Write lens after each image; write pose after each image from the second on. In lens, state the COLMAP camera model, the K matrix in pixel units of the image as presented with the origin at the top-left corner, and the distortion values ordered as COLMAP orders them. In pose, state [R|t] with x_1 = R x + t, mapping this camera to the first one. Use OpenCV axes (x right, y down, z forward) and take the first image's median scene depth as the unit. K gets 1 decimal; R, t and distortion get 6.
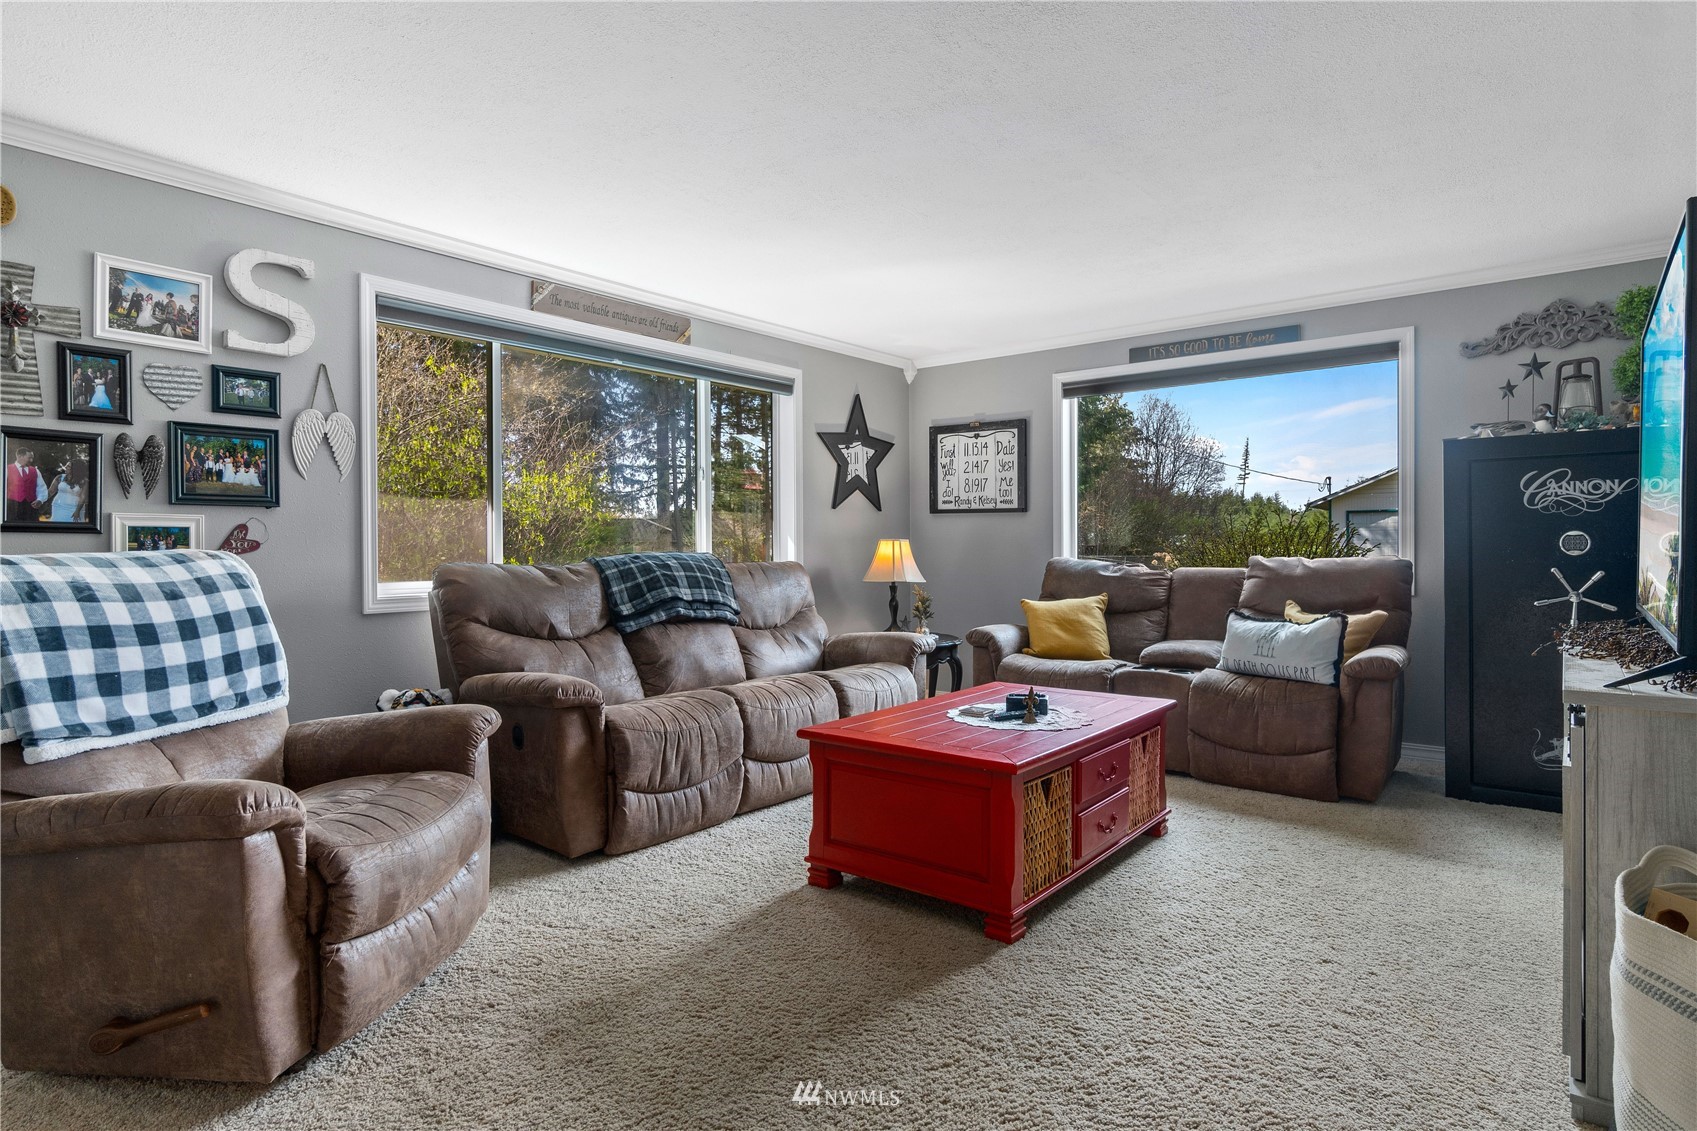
lens RADIAL K [[923.8, 0, 845.6], [0, 923.8, 559.8], [0, 0, 1]] dist [-0.001533, -0.000104]
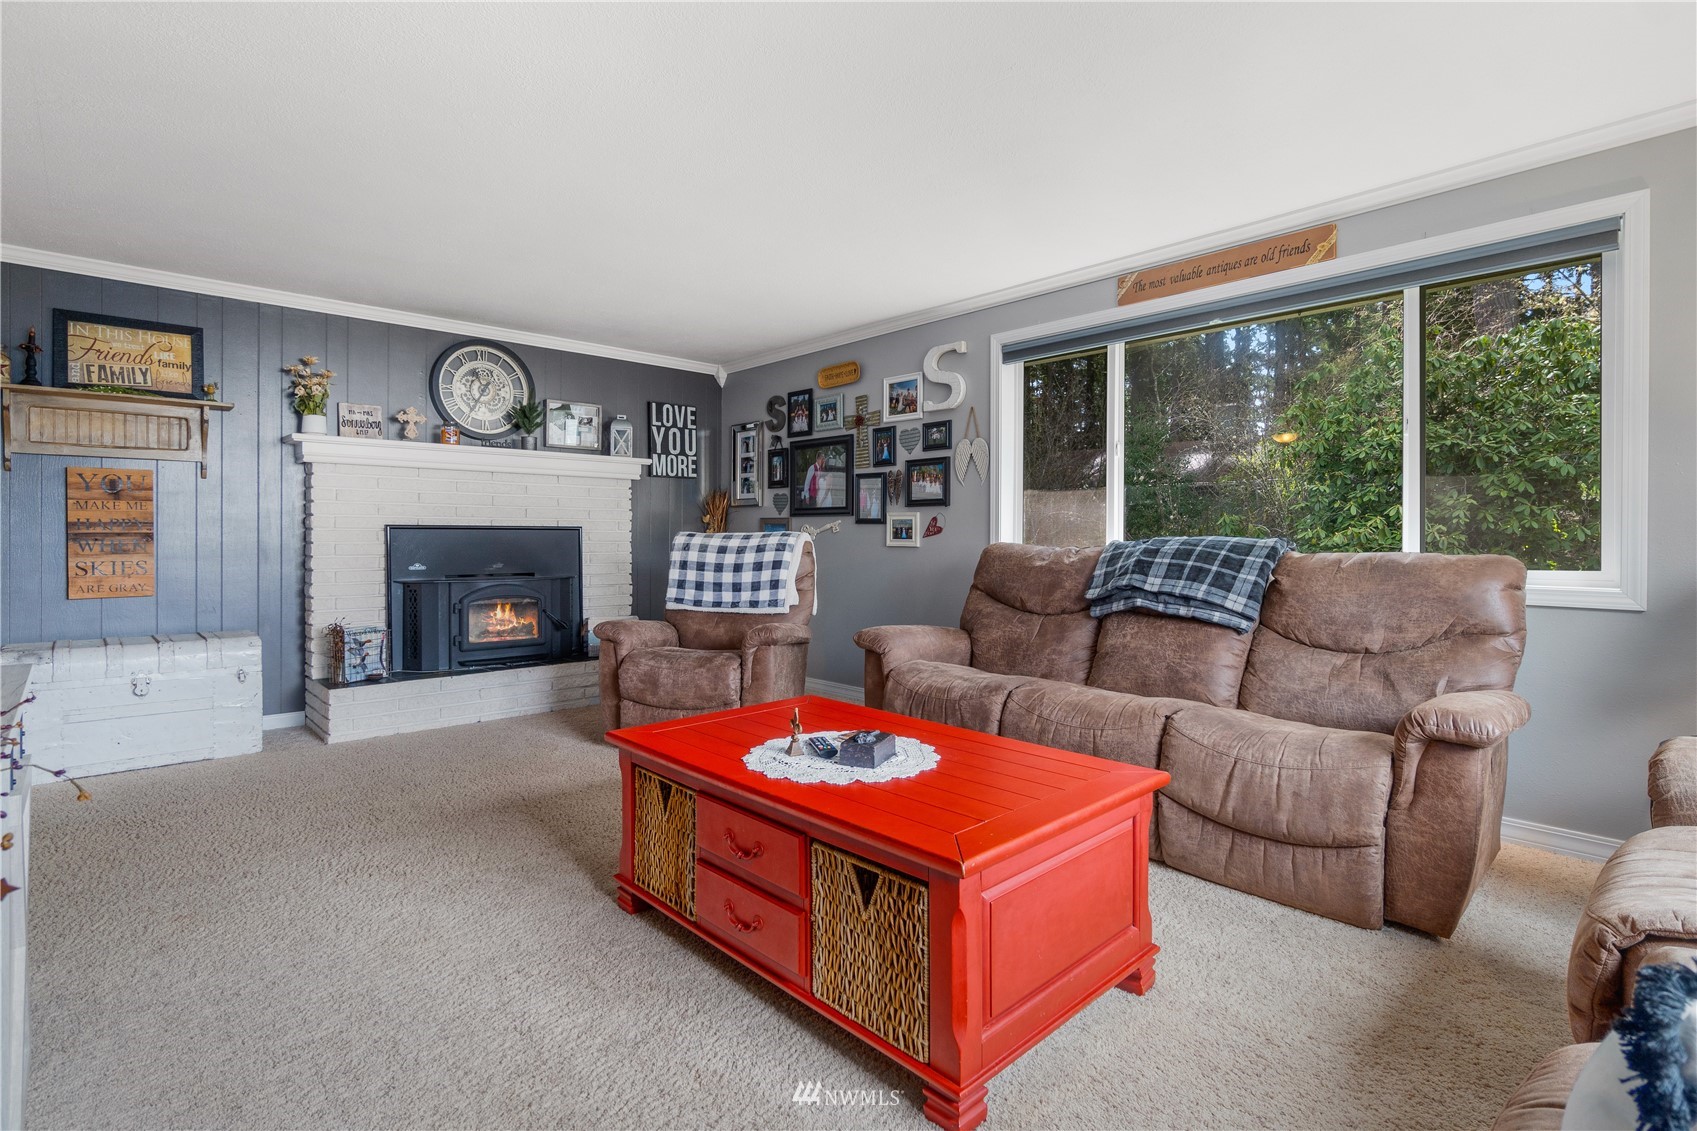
lens RADIAL K [[807.7, 0, 846.6], [0, 807.7, 539.4], [0, 0, 1]] dist [-0.000457, 0.000342]
pose [[-0.146201, 0.004039, -0.989247, 0.786040], [-0.017859, 0.999818, 0.006722, -0.005759], [0.989094, 0.018650, -0.146102, 1.055910]]
